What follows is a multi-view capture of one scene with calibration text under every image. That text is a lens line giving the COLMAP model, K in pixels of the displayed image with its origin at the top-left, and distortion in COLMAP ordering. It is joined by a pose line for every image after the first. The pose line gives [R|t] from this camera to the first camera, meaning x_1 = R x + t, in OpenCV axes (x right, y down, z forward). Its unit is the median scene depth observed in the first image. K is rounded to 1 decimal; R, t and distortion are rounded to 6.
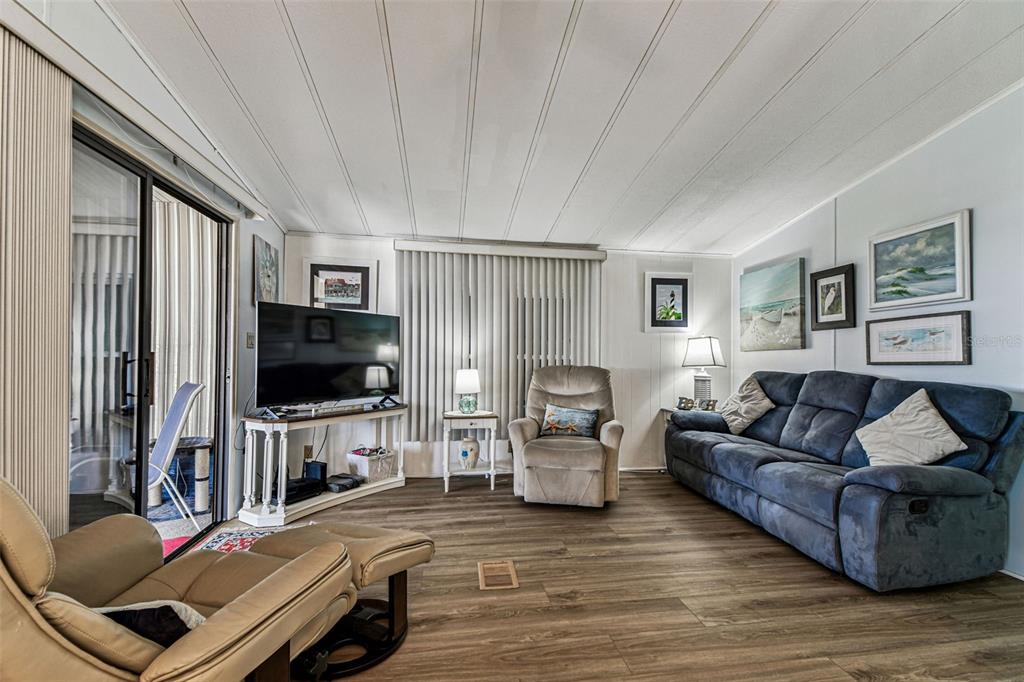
lens RADIAL K [[454.5, 0, 515.5], [0, 454.5, 352.5], [0, 0, 1]] dist [0.077418, -0.031526]
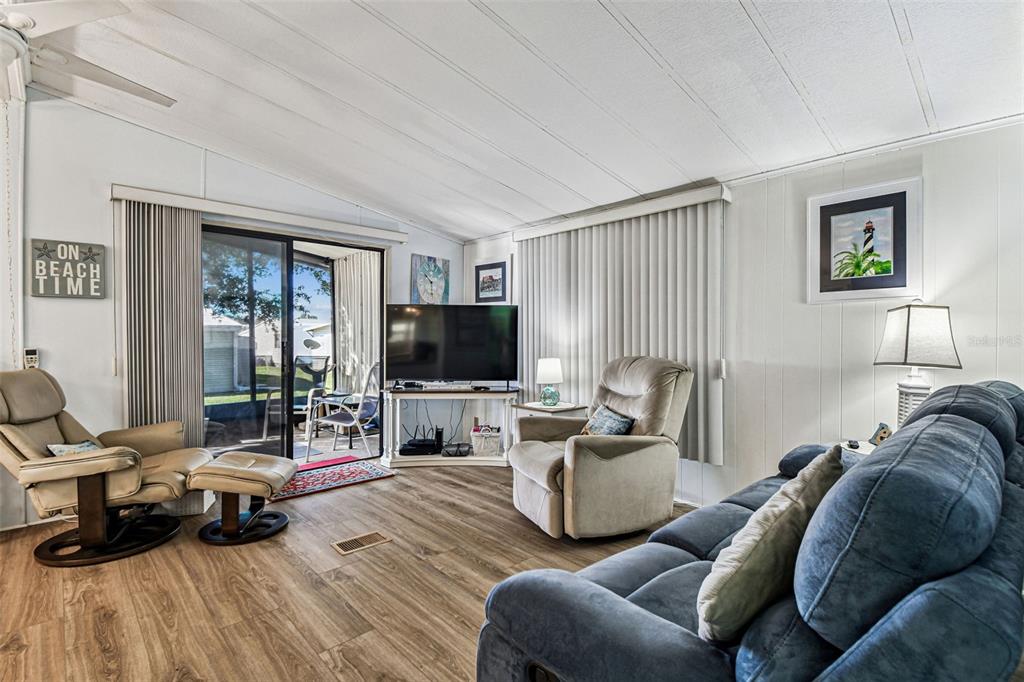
lens RADIAL K [[491.1, 0, 545.5], [0, 491.1, 348.5], [0, 0, 1]] dist [-0.001147, -0.002354]
pose [[0.563845, 0.009295, -0.825828, 0.742078], [0.007532, 0.999837, 0.016397, 0.001836], [0.825846, -0.015466, 0.563683, 0.449868]]
